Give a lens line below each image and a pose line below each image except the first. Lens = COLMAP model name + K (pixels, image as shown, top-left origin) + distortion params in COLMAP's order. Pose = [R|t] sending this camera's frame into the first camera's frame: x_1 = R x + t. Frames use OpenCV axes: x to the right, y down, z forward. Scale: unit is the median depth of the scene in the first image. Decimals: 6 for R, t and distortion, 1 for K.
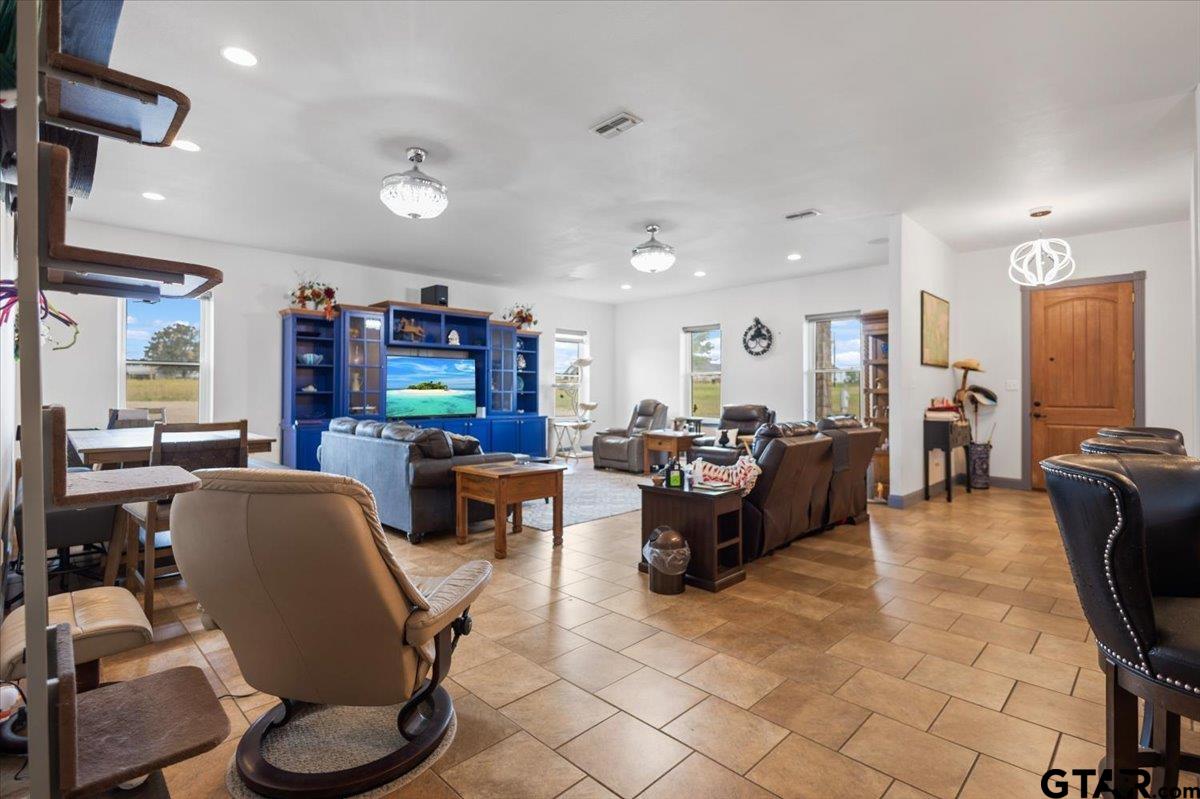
lens RADIAL K [[566.7, 0, 599.4], [0, 566.7, 390.4], [0, 0, 1]] dist [0.000082, -0.000086]
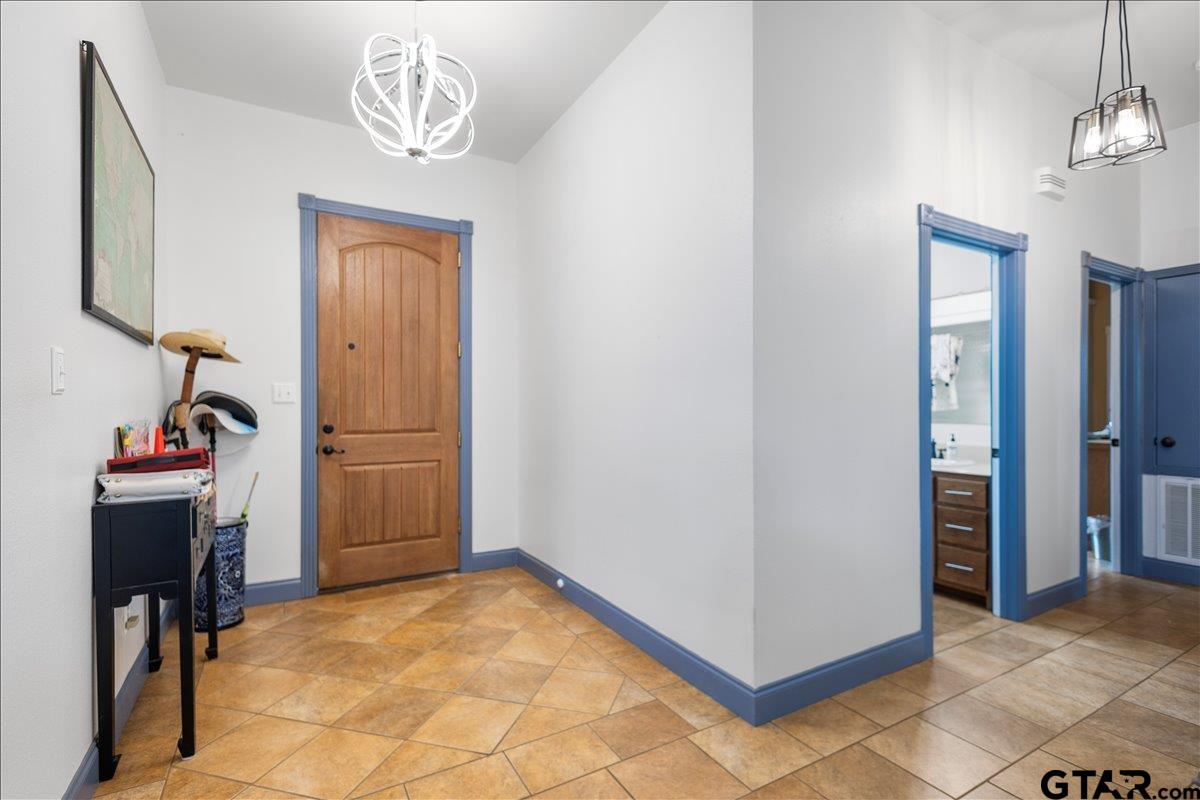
lens RADIAL K [[561.8, 0, 600.0], [0, 561.8, 400.0], [0, 0, 1]] dist [0.008260, -0.000297]
pose [[0.260133, 0.005721, 0.965556, 0.314706], [0.000325, 0.999982, -0.006012, 0.000321], [-0.965573, 0.001878, 0.260127, 0.590179]]
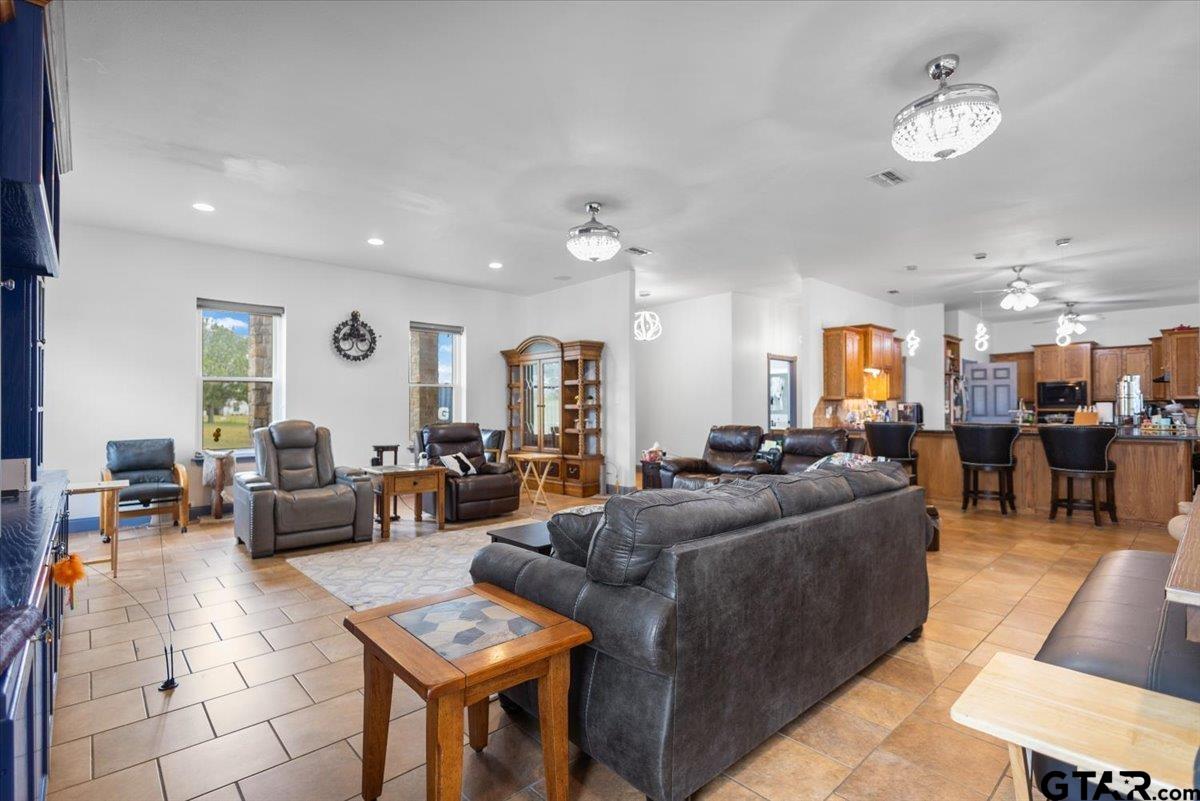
lens RADIAL K [[561.8, 0, 600.0], [0, 561.8, 400.5], [0, 0, 1]] dist [0.008260, -0.000297]
pose [[0.037163, 0.015216, 0.999193, -0.611996], [0.000628, 0.999884, -0.015250, 0.005310], [-0.999309, 0.001195, 0.037149, 0.827968]]
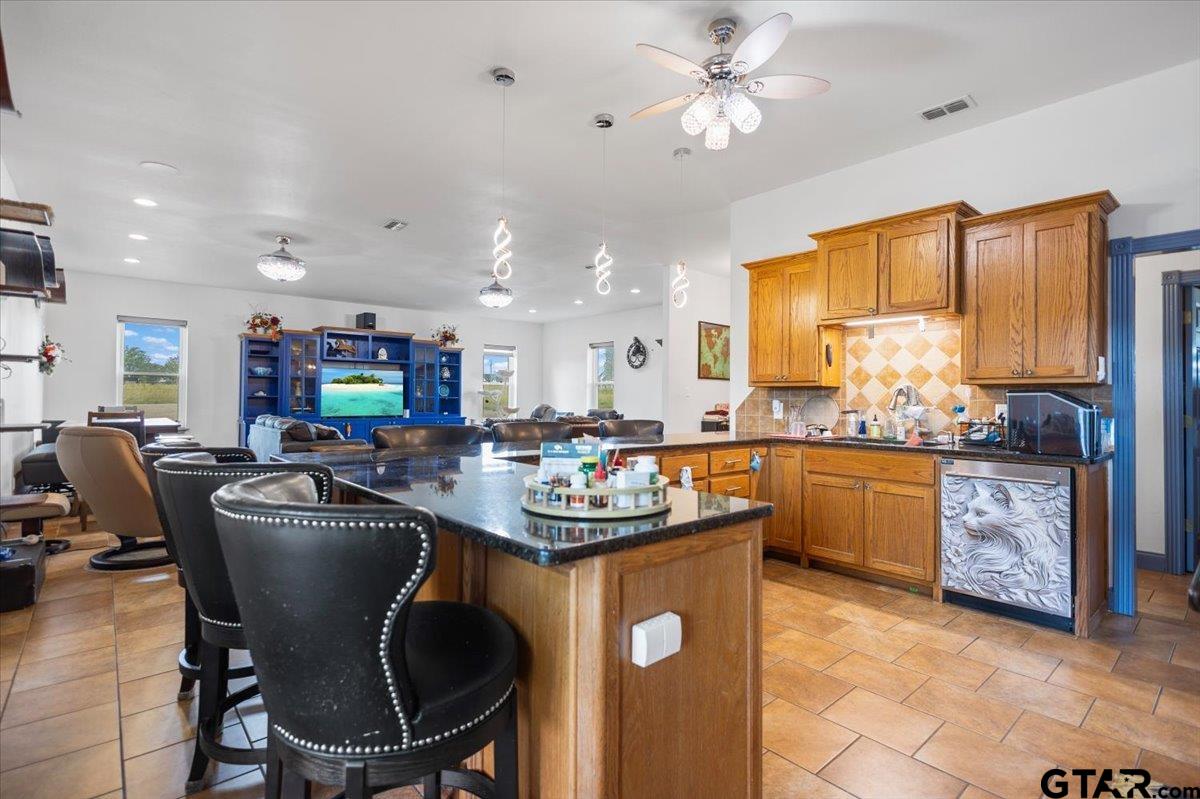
lens RADIAL K [[570.5, 0, 599.4], [0, 570.5, 390.0], [0, 0, 1]] dist [0.002189, -0.000018]
pose [[0.997330, 0.006963, -0.072690, 0.374433], [-0.007881, 0.999893, -0.012358, -0.000732], [0.072596, 0.012898, 0.997278, -0.269971]]
